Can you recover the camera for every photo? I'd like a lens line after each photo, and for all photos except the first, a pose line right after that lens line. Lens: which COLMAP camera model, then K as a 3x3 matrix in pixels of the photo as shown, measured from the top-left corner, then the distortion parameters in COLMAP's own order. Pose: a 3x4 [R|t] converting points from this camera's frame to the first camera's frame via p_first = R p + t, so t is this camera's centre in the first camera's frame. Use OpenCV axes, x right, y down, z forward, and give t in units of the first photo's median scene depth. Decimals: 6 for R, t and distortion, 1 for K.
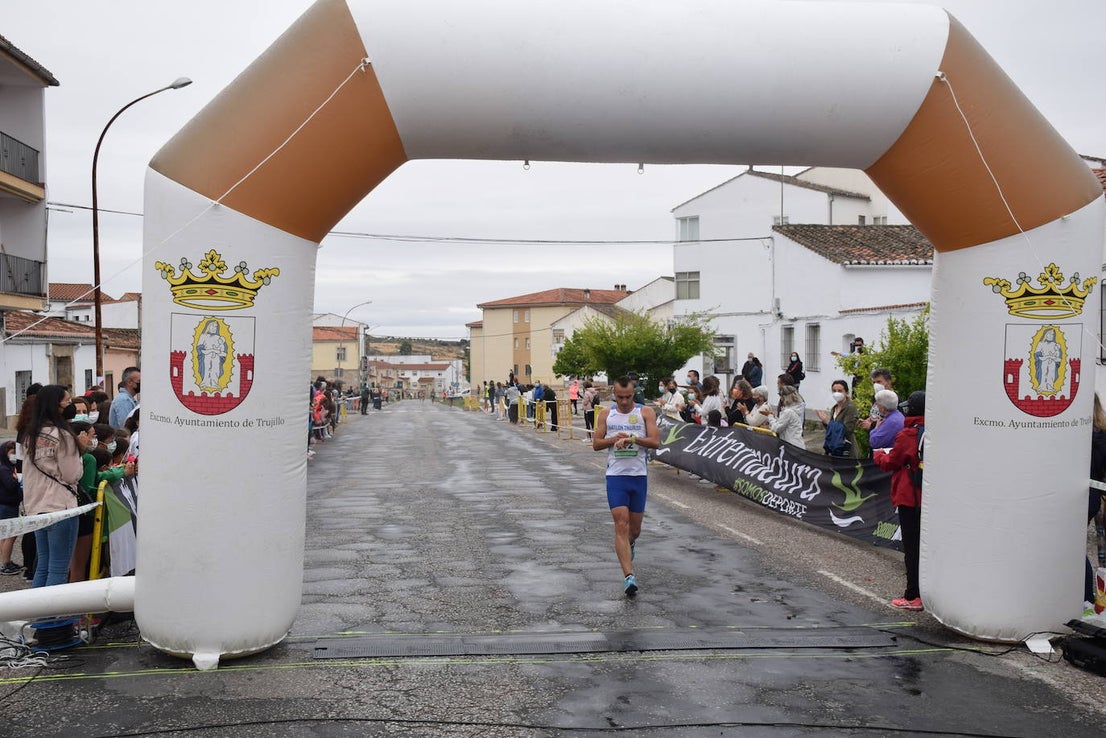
lens RADIAL K [[1229.9, 0, 548.2], [0, 1229.9, 368.5], [0, 0, 1]] dist [-0.003731, 0.271472]
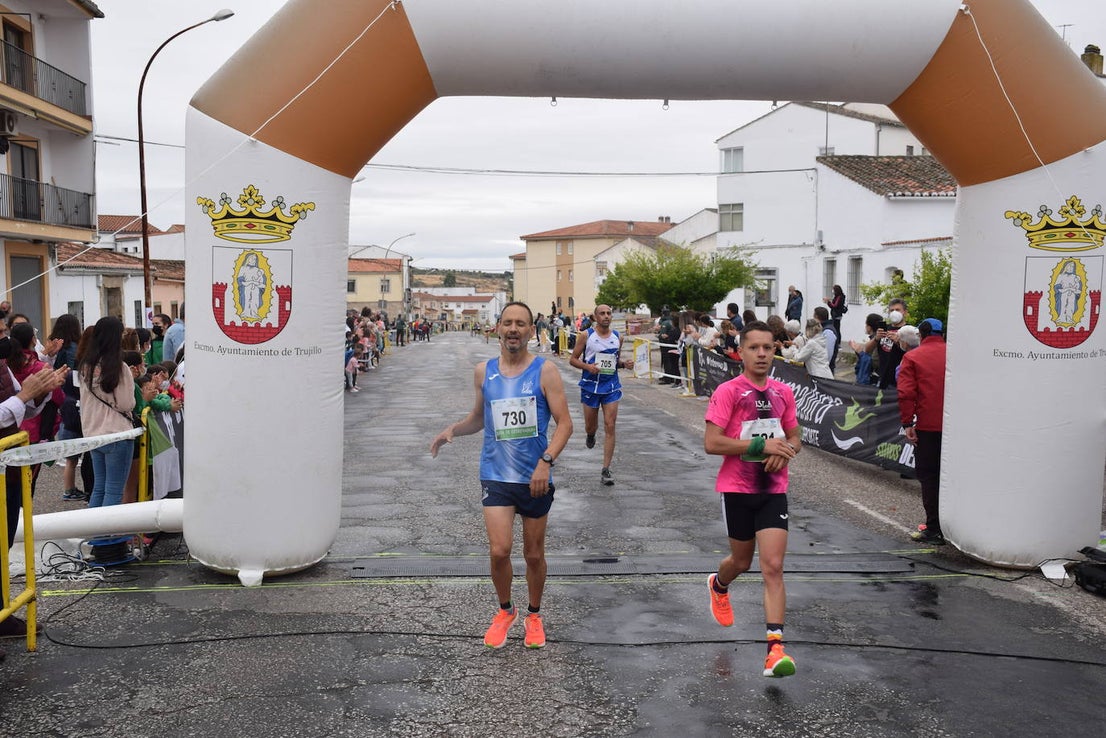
lens RADIAL K [[1229.3, 0, 547.3], [0, 1229.3, 374.2], [0, 0, 1]] dist [-0.007862, 0.278559]
pose [[0.999334, 0.004831, -0.036173, 0.003502], [-0.002665, 0.998214, 0.059679, -0.000063], [0.036397, -0.059543, 0.997562, -0.007621]]
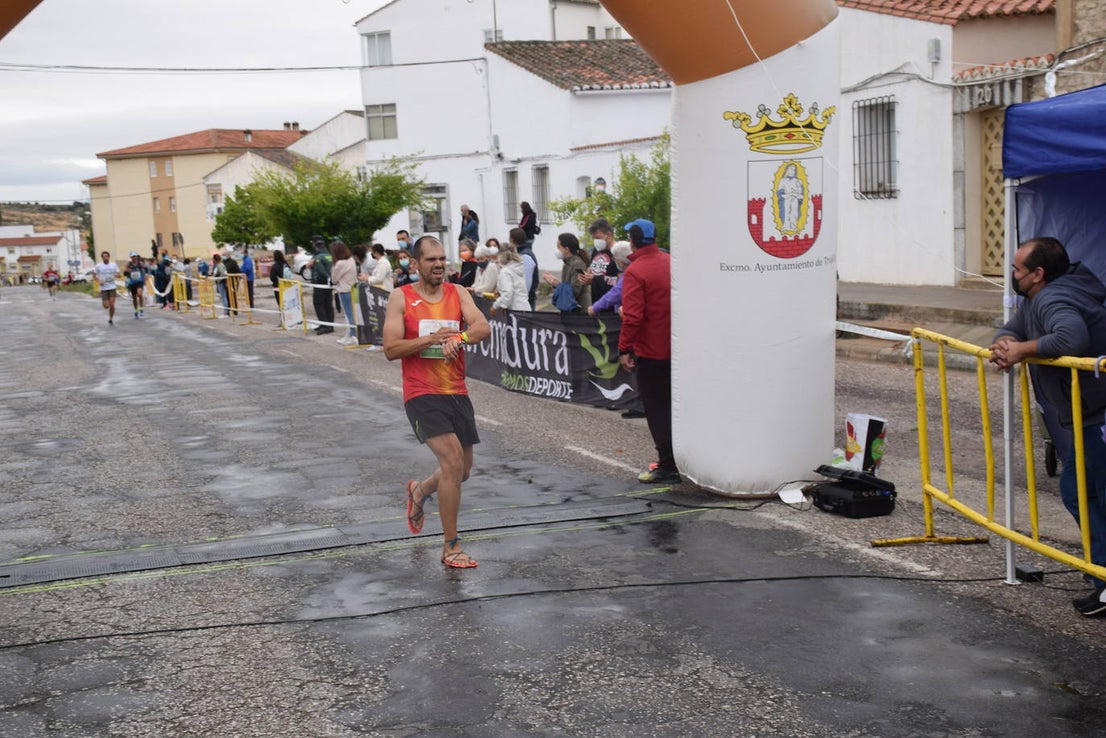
lens RADIAL K [[1564.8, 0, 547.5], [0, 1564.8, 372.3], [0, 0, 1]] dist [0.119979, 0.485694]
pose [[0.975411, -0.069476, 0.209155, -0.010434], [0.050087, 0.994061, 0.096618, -0.000017], [-0.214626, -0.083766, 0.973098, -0.037559]]
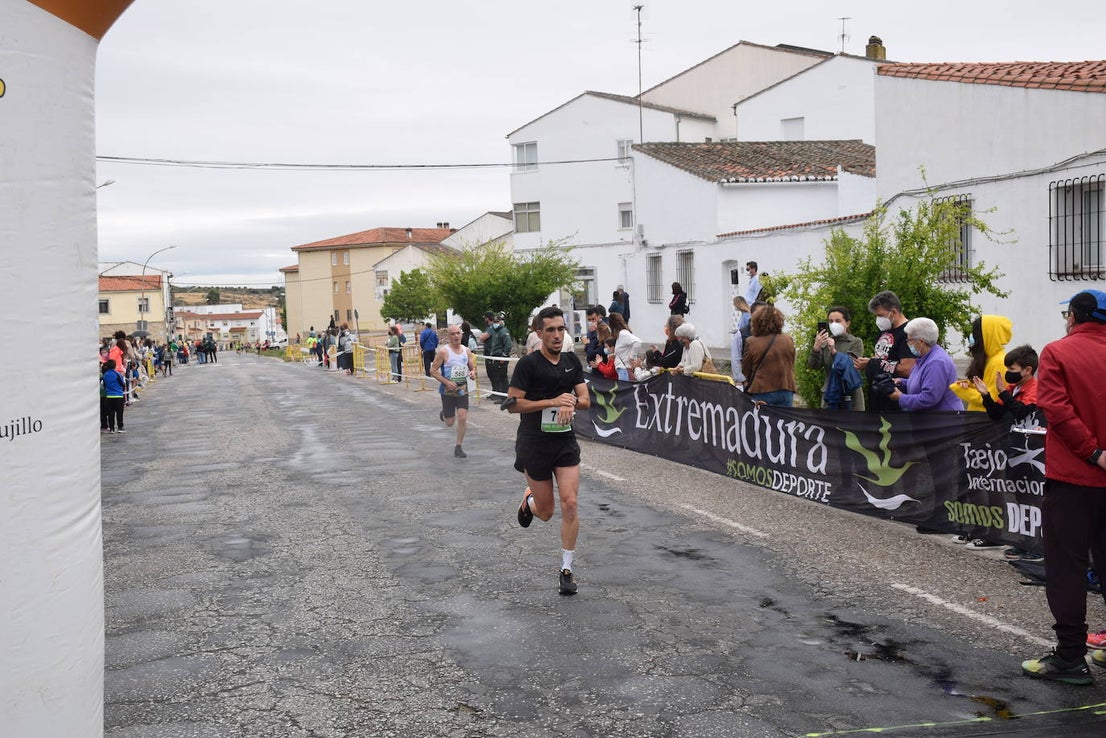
lens RADIAL K [[1246.8, 0, 546.9], [0, 1246.8, 367.9], [0, 0, 1]] dist [-0.001514, 0.289781]
pose [[0.988825, -0.043051, 0.142727, -0.024186], [0.036405, 0.998142, 0.048856, 0.001380], [-0.144565, -0.043114, 0.988556, 0.130871]]
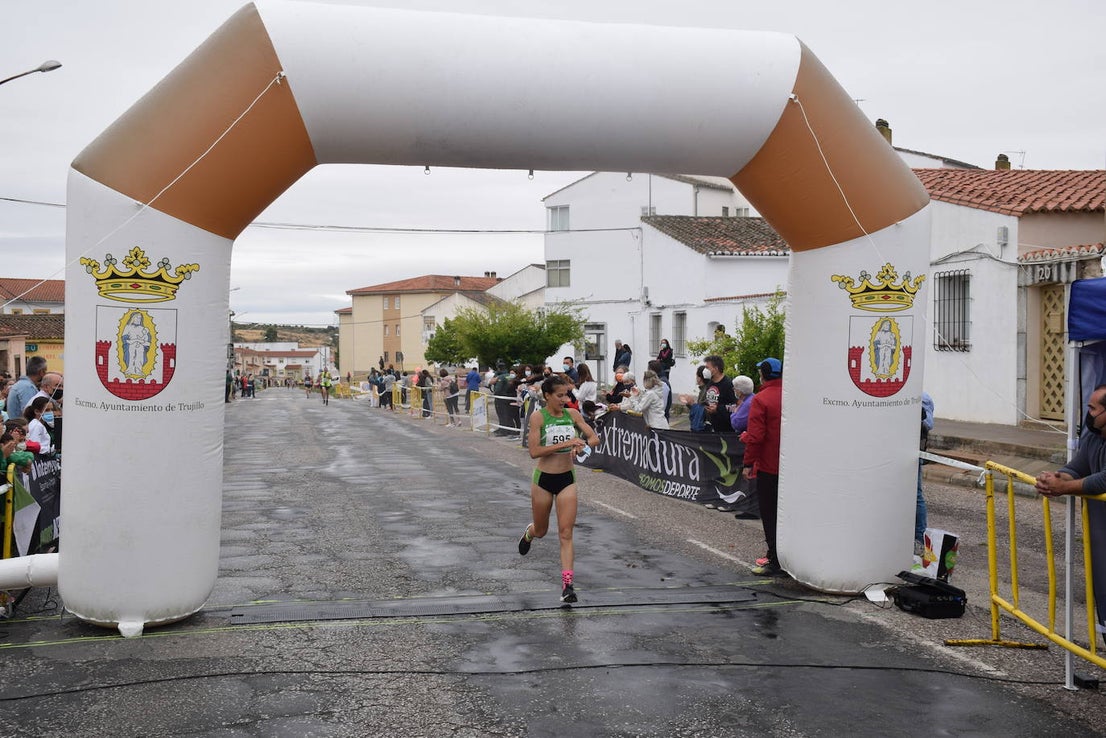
lens RADIAL K [[1229.9, 0, 548.2], [0, 1229.9, 368.5], [0, 0, 1]] dist [-0.003731, 0.271472]
pose [[0.994337, -0.003643, 0.106213, -0.007325], [0.002494, 0.999937, 0.010946, -0.000079], [-0.106247, -0.010619, 0.994283, -0.027242]]
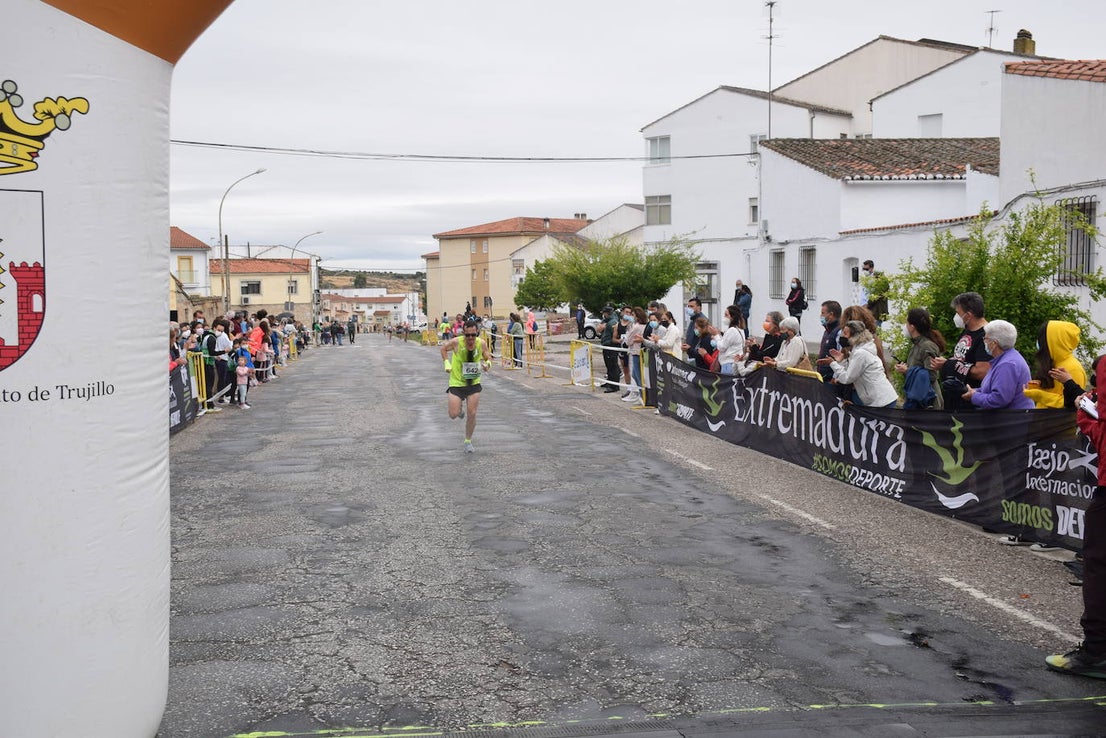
lens RADIAL K [[1232.0, 0, 544.3], [0, 1232.0, 368.5], [0, 0, 1]] dist [-0.002735, 0.267012]
pose [[0.999438, -0.010835, 0.031713, -0.010975], [0.009073, 0.998434, 0.055207, 0.001250], [-0.032261, -0.054888, 0.997971, 0.115517]]
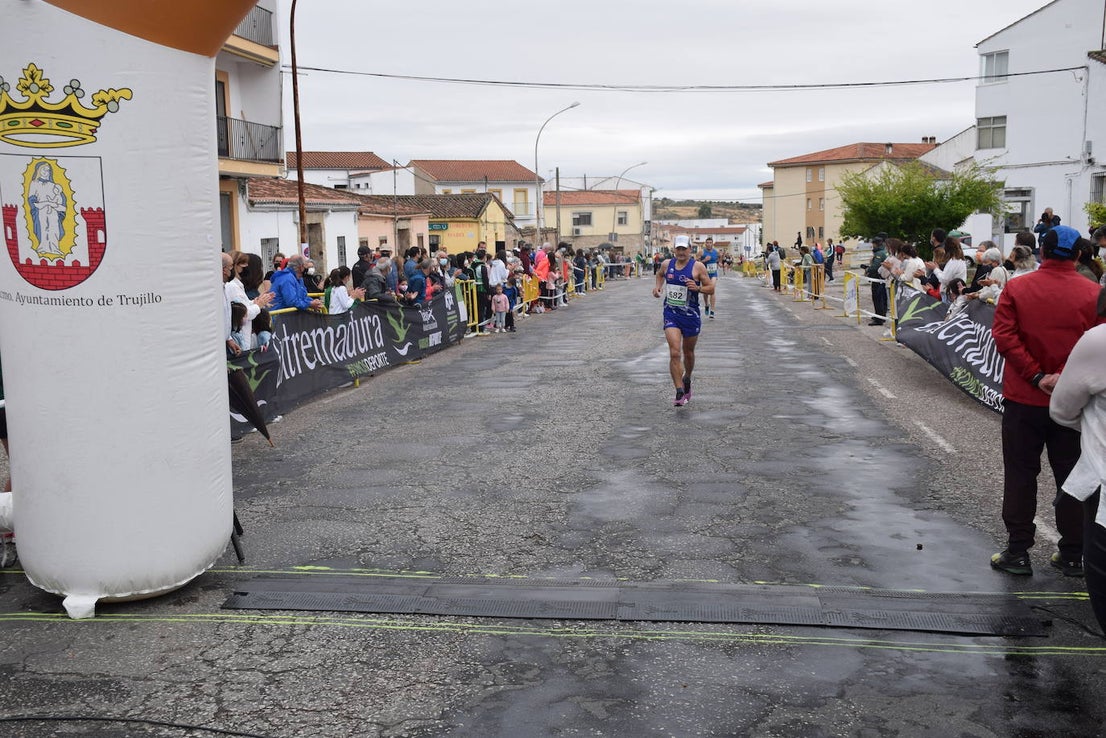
lens RADIAL K [[1248.1, 0, 546.5], [0, 1248.1, 369.8], [0, 0, 1]] dist [0.004200, 0.287675]
pose [[0.970622, 0.015626, -0.240102, 0.049994], [0.010655, 0.994119, 0.107768, 0.001454], [0.240374, -0.107160, 0.964747, 0.080735]]
